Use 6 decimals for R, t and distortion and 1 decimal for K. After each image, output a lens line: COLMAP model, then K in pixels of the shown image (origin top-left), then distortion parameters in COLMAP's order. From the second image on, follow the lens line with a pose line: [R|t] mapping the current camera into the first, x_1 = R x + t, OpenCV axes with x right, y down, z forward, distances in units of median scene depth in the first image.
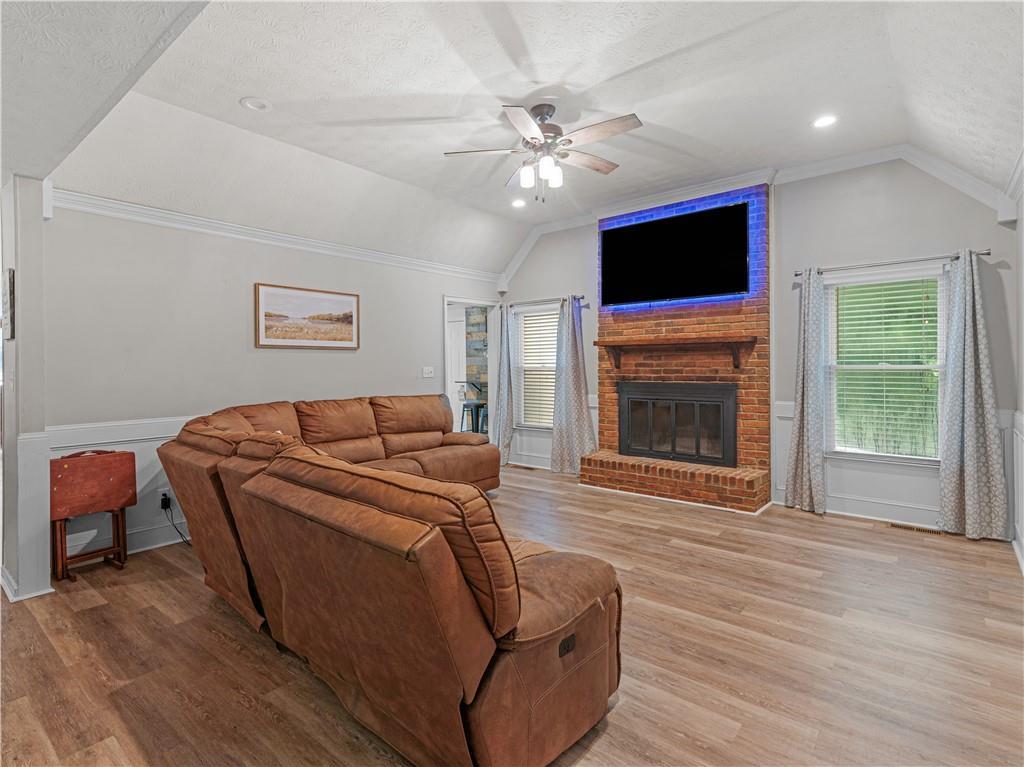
lens RADIAL K [[512.9, 0, 490.9], [0, 512.9, 373.0], [0, 0, 1]] dist [0.016280, 0.000049]
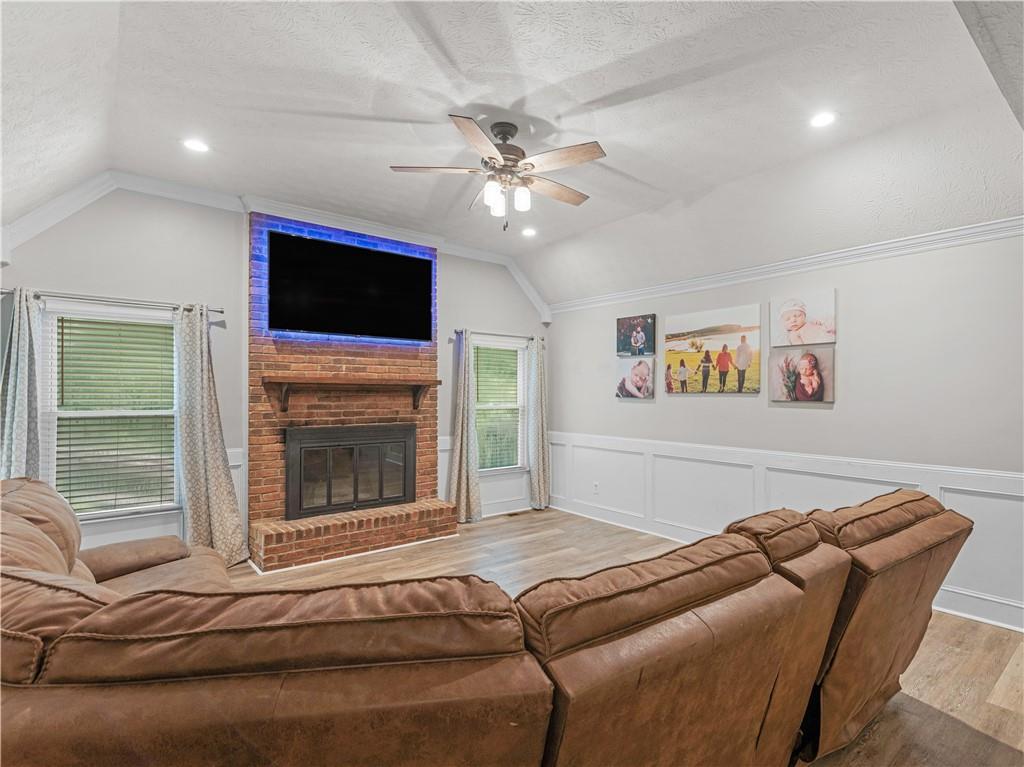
lens RADIAL K [[514.2, 0, 553.4], [0, 514.2, 401.0], [0, 0, 1]] dist [0.016336, -0.000201]
pose [[0.169151, -0.003248, 0.985585, -0.532983], [0.014241, 0.999898, 0.000851, -0.023079], [-0.985487, 0.013891, 0.169180, 0.527100]]
